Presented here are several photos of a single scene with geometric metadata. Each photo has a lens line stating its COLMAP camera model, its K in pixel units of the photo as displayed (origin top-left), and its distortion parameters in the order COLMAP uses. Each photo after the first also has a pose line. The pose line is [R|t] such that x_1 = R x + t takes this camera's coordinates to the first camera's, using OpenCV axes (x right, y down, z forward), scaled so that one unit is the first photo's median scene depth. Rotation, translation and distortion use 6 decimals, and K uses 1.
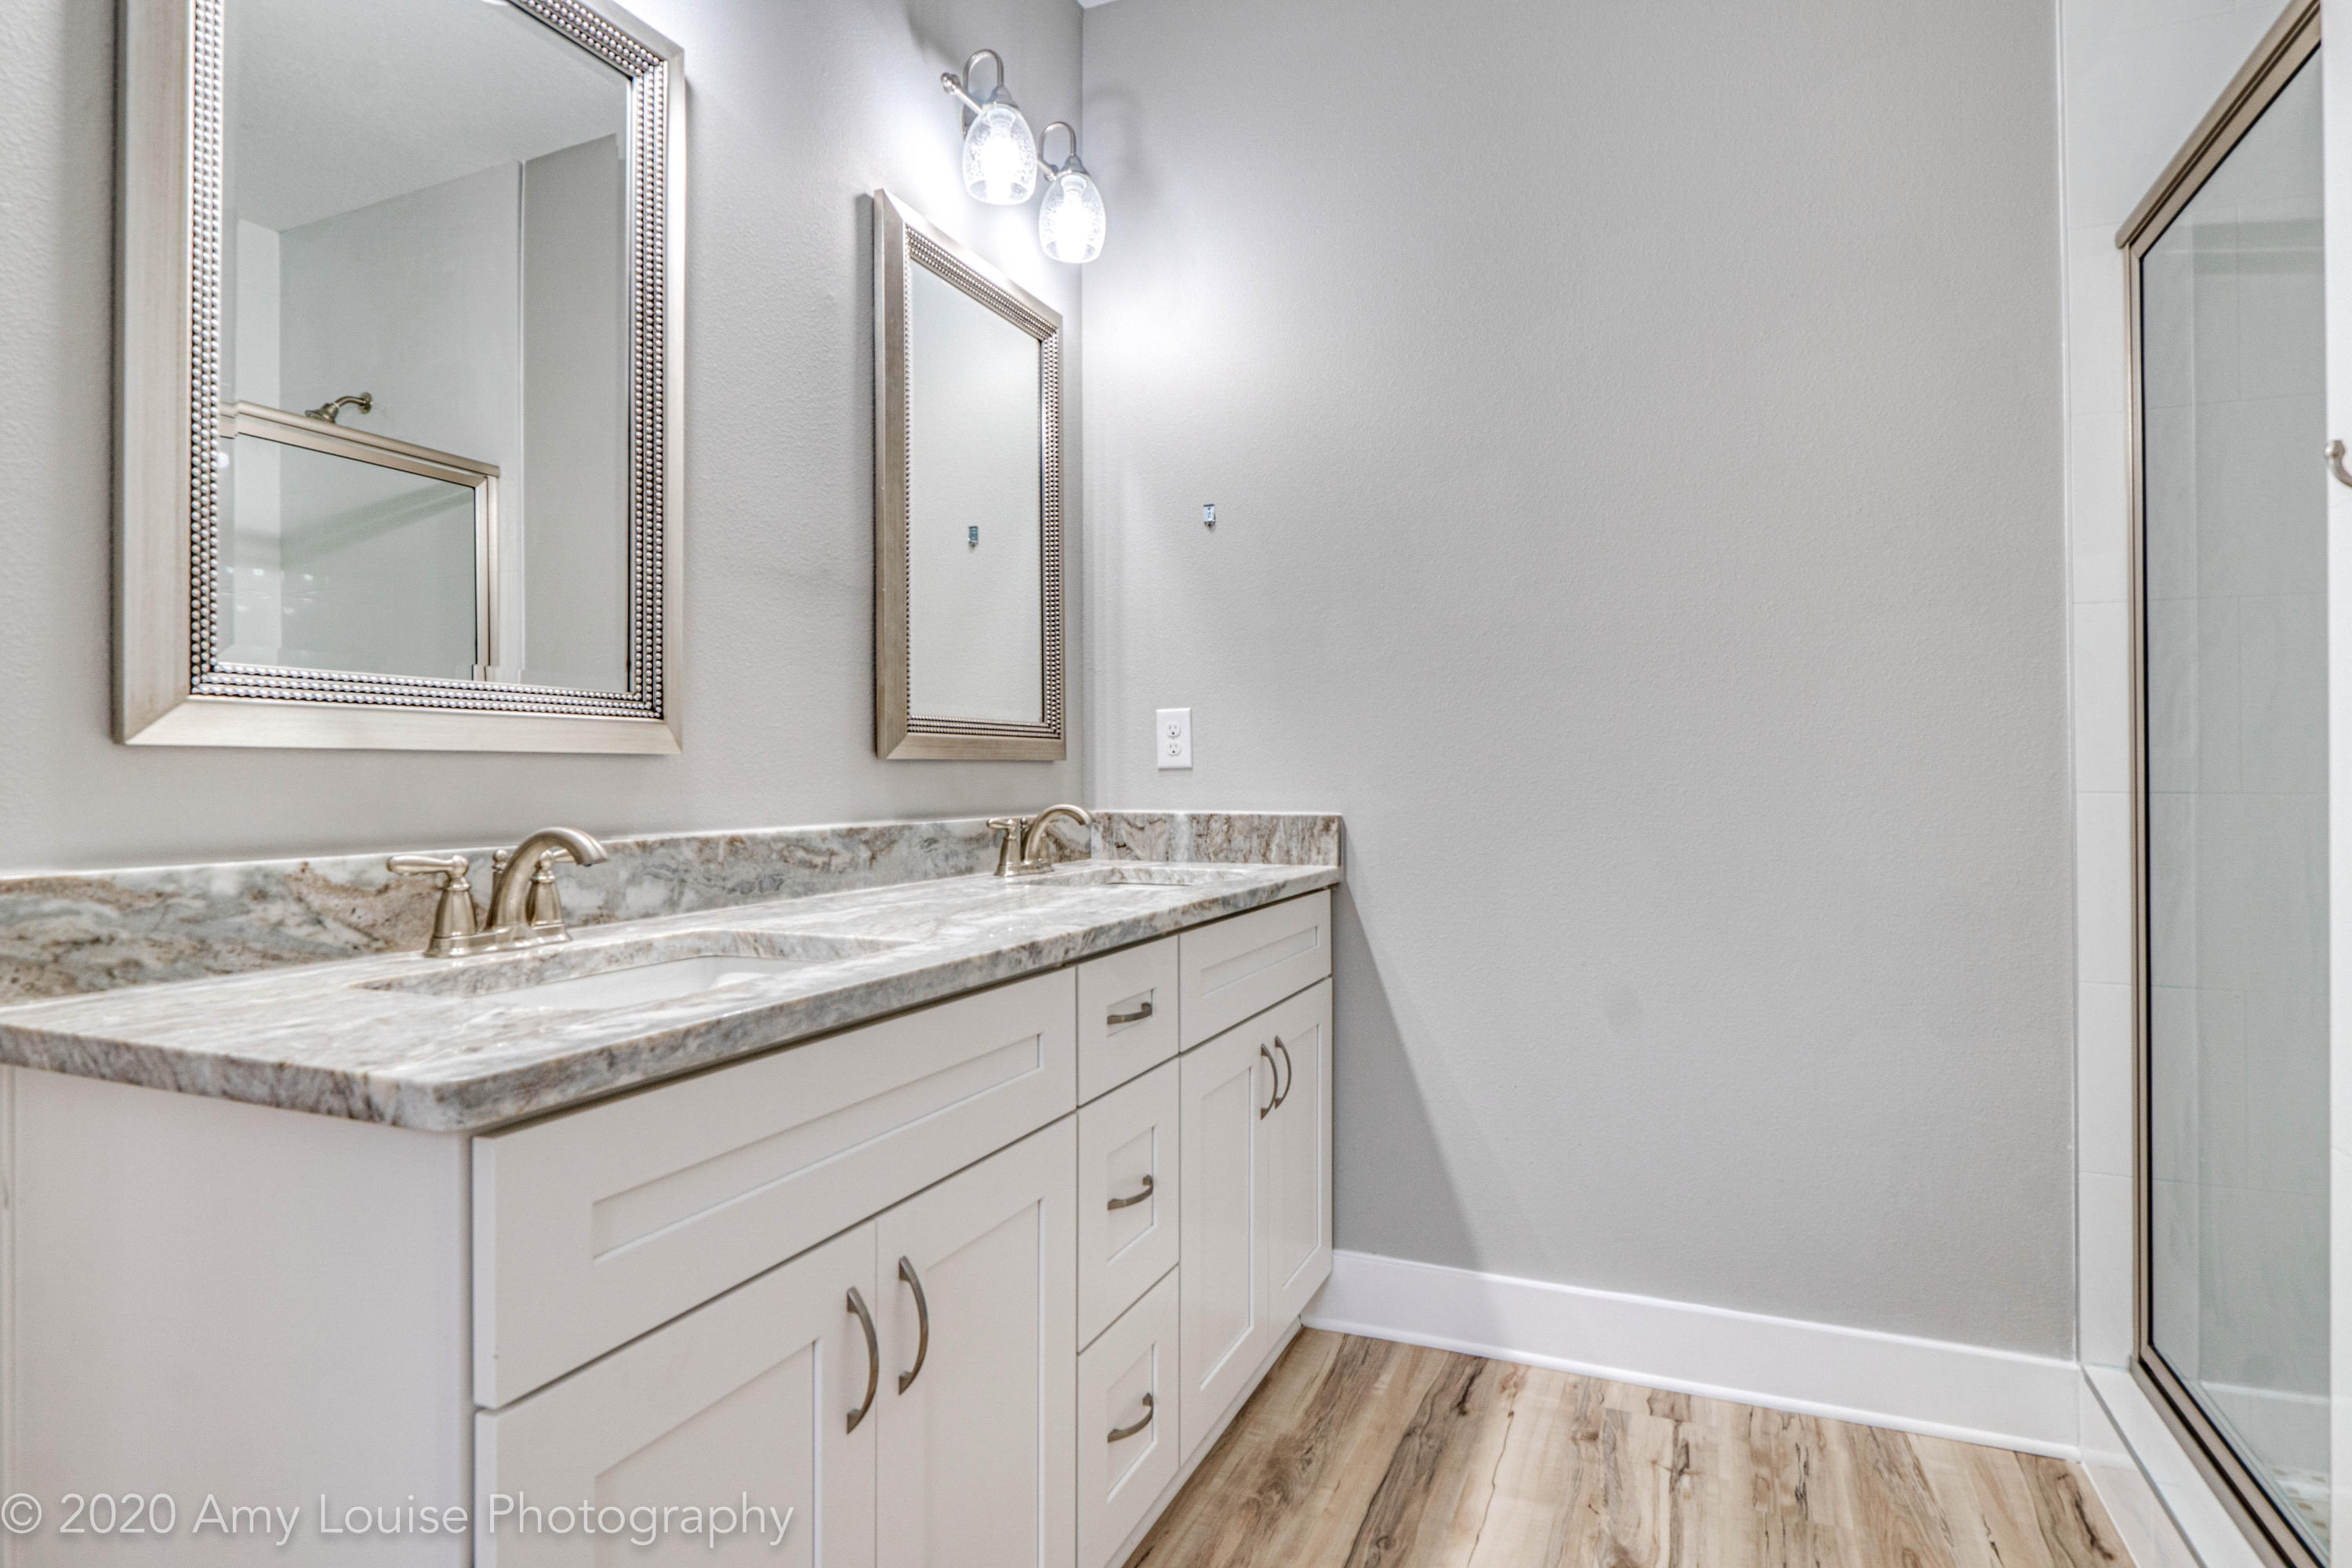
lens RADIAL K [[1251.6, 0, 1173.0], [0, 1251.6, 765.9], [0, 0, 1]] dist [-0.007695, -0.001613]
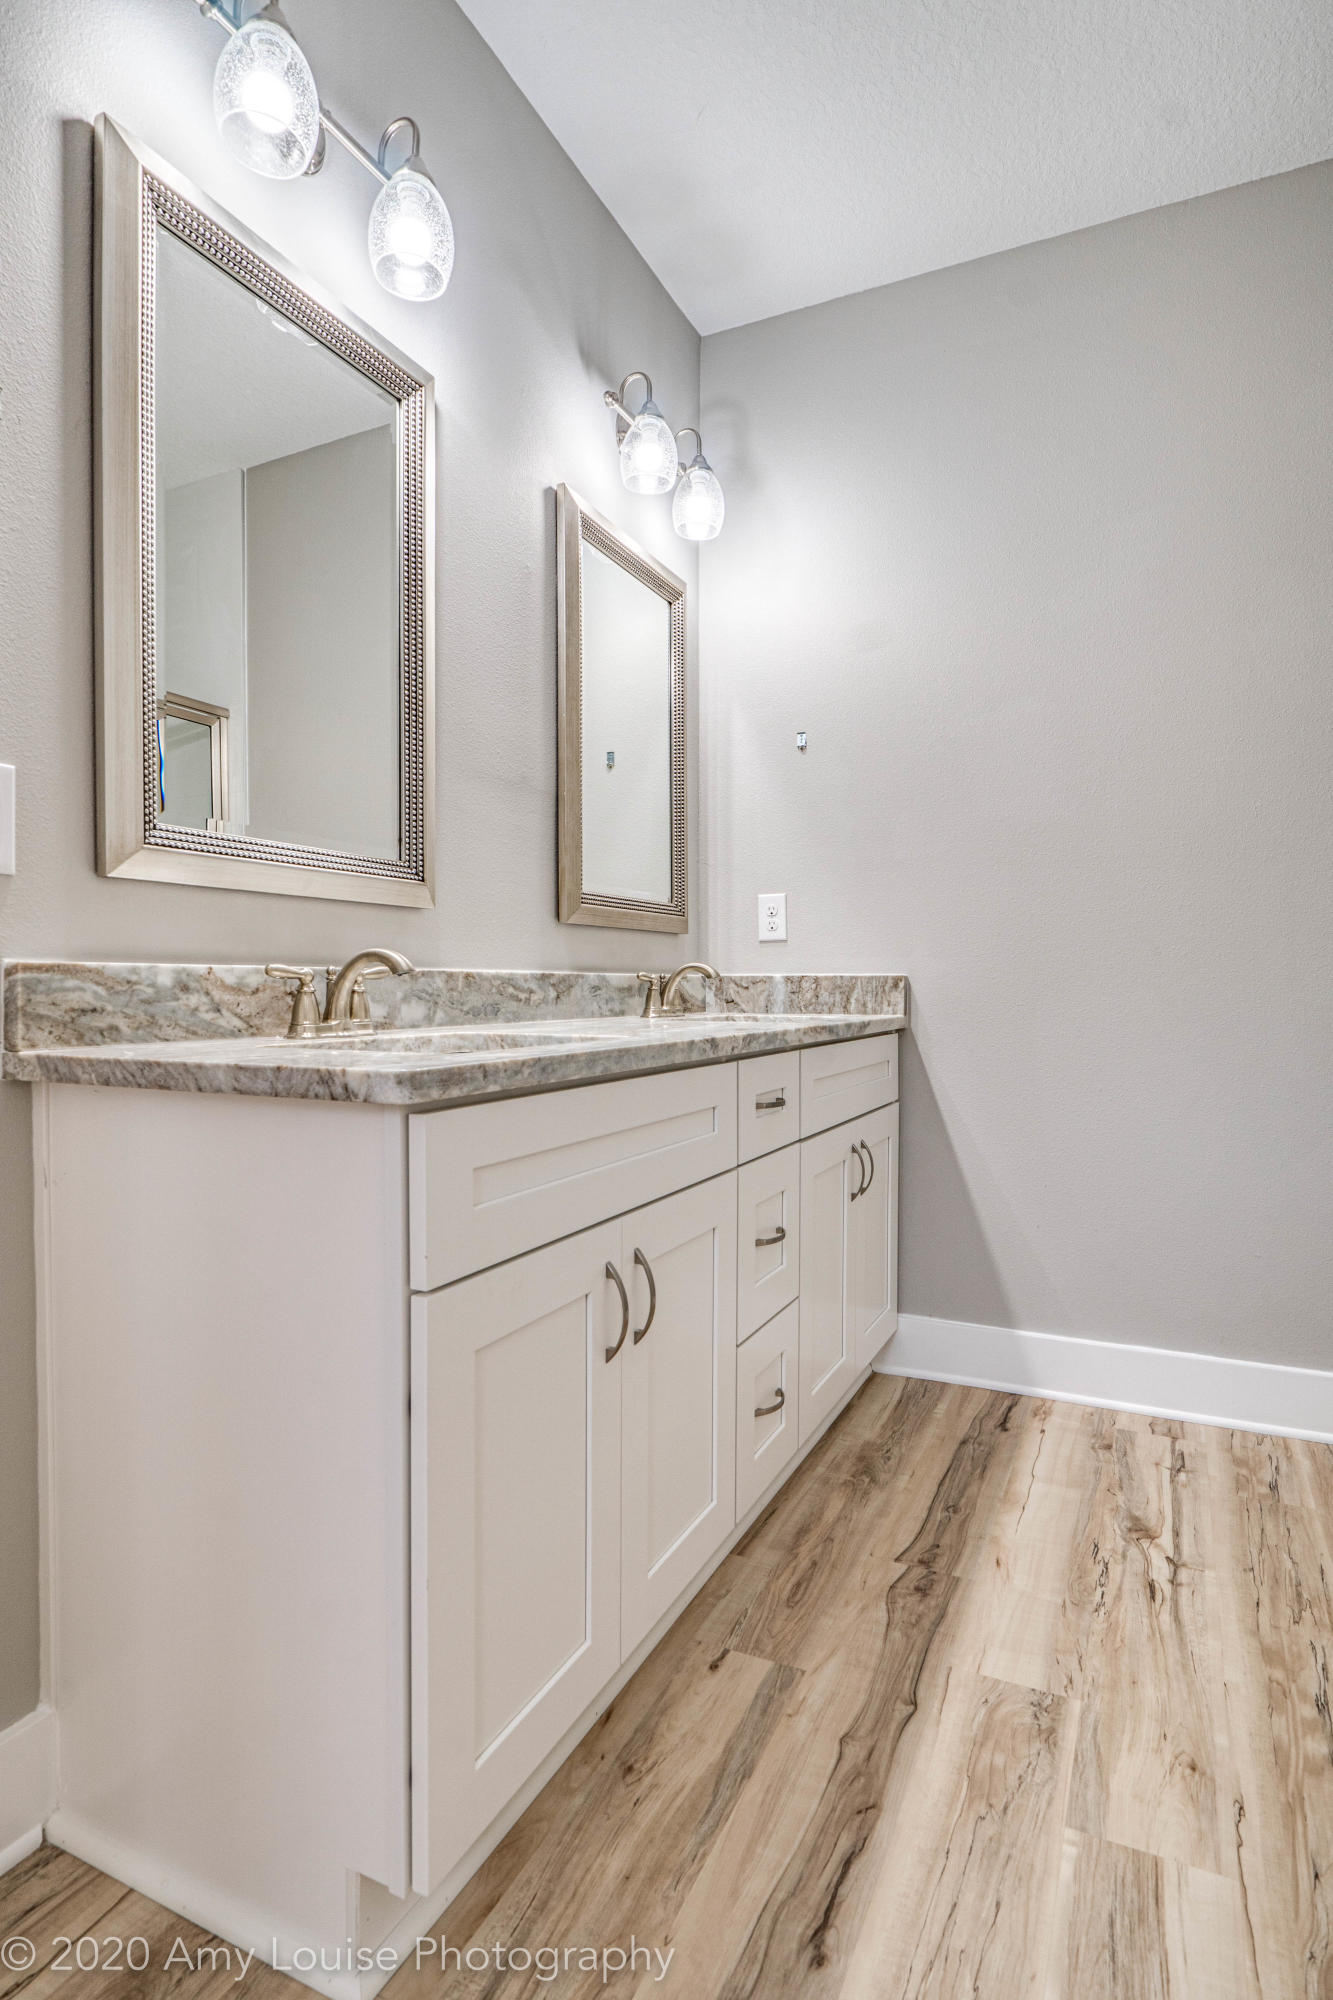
lens RADIAL K [[1064.3, 0, 657.1], [0, 1064.3, 1007.7], [0, 0, 1]] dist [-0.007695, -0.001613]
pose [[0.999002, 0.006602, -0.044167, -0.091231], [-0.005549, 0.999699, 0.023910, 0.060495], [0.044311, -0.023641, 0.998738, -0.119234]]
